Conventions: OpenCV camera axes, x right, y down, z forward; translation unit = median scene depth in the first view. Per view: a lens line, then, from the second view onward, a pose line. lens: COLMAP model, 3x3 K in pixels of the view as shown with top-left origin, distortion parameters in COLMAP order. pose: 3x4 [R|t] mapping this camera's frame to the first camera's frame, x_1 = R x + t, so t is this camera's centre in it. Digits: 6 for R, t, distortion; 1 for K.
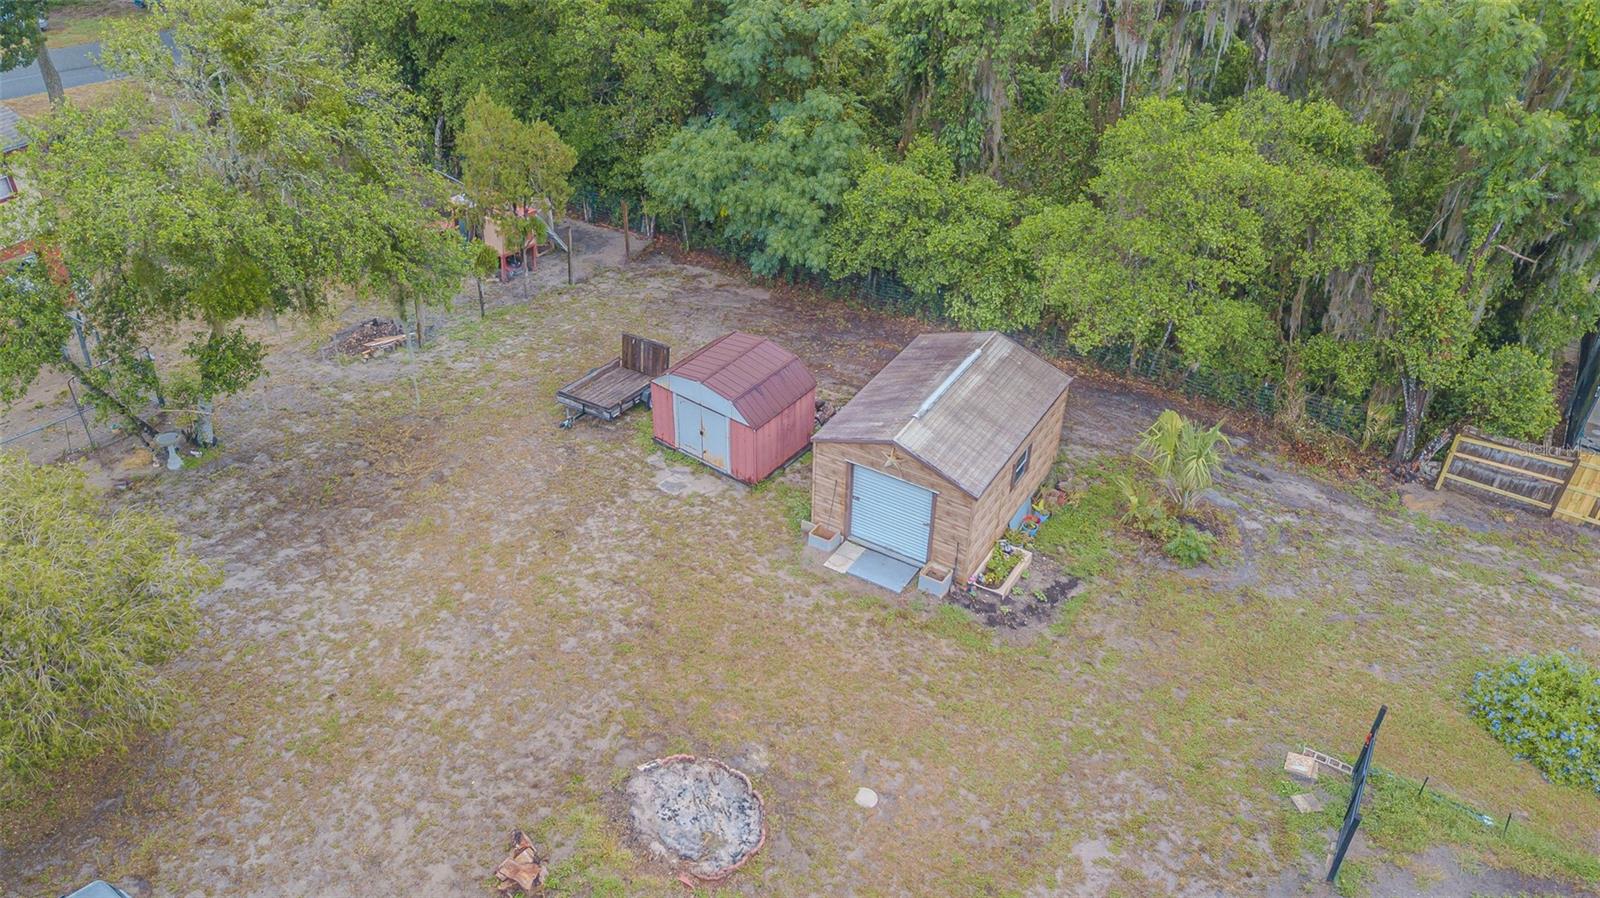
lens RADIAL K [[1224.8, 0, 798.5], [0, 1224.8, 435.3], [0, 0, 1]] dist [0.028159, -0.005396]
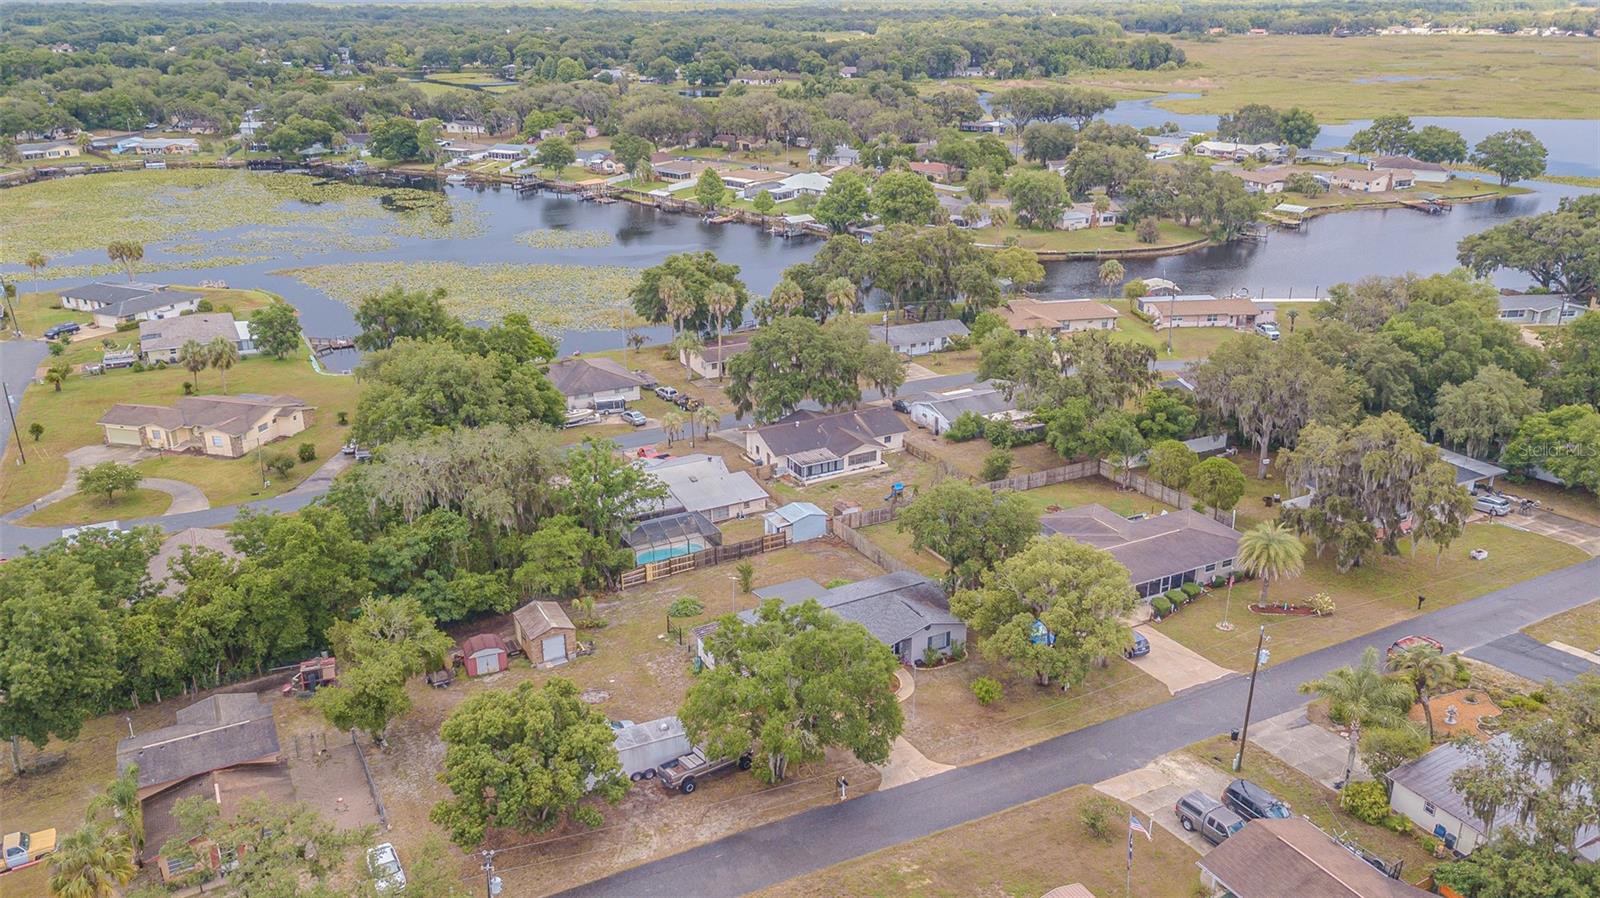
lens RADIAL K [[1238.9, 0, 800.0], [0, 1238.9, 449.0], [0, 0, 1]] dist [0.179869, -0.814249]
pose [[0.510785, -0.337590, 0.790653, -1.995799], [0.513757, 0.857257, 0.034125, -0.171208], [-0.689313, 0.388773, 0.611313, -1.805767]]
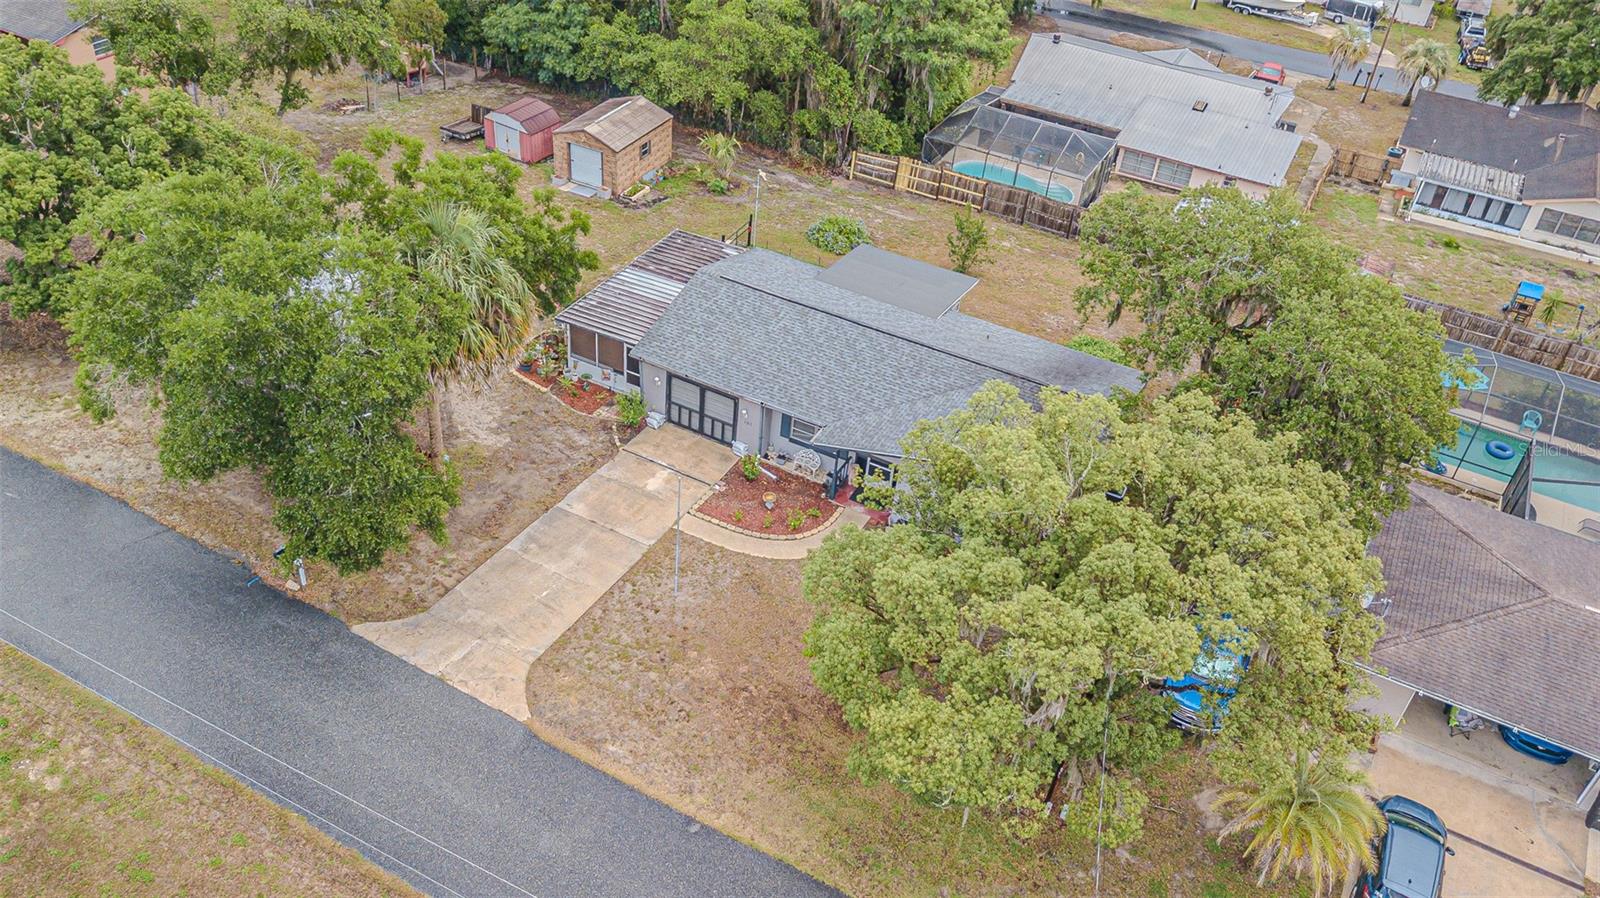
lens RADIAL K [[1294.6, 0, 797.1], [0, 1294.6, 431.7], [0, 0, 1]] dist [0.026881, 0.011826]
pose [[0.996151, -0.000754, 0.087649, 0.209229], [-0.001840, 0.999563, 0.029511, 0.403683], [-0.087633, -0.029559, 0.995714, -1.237332]]
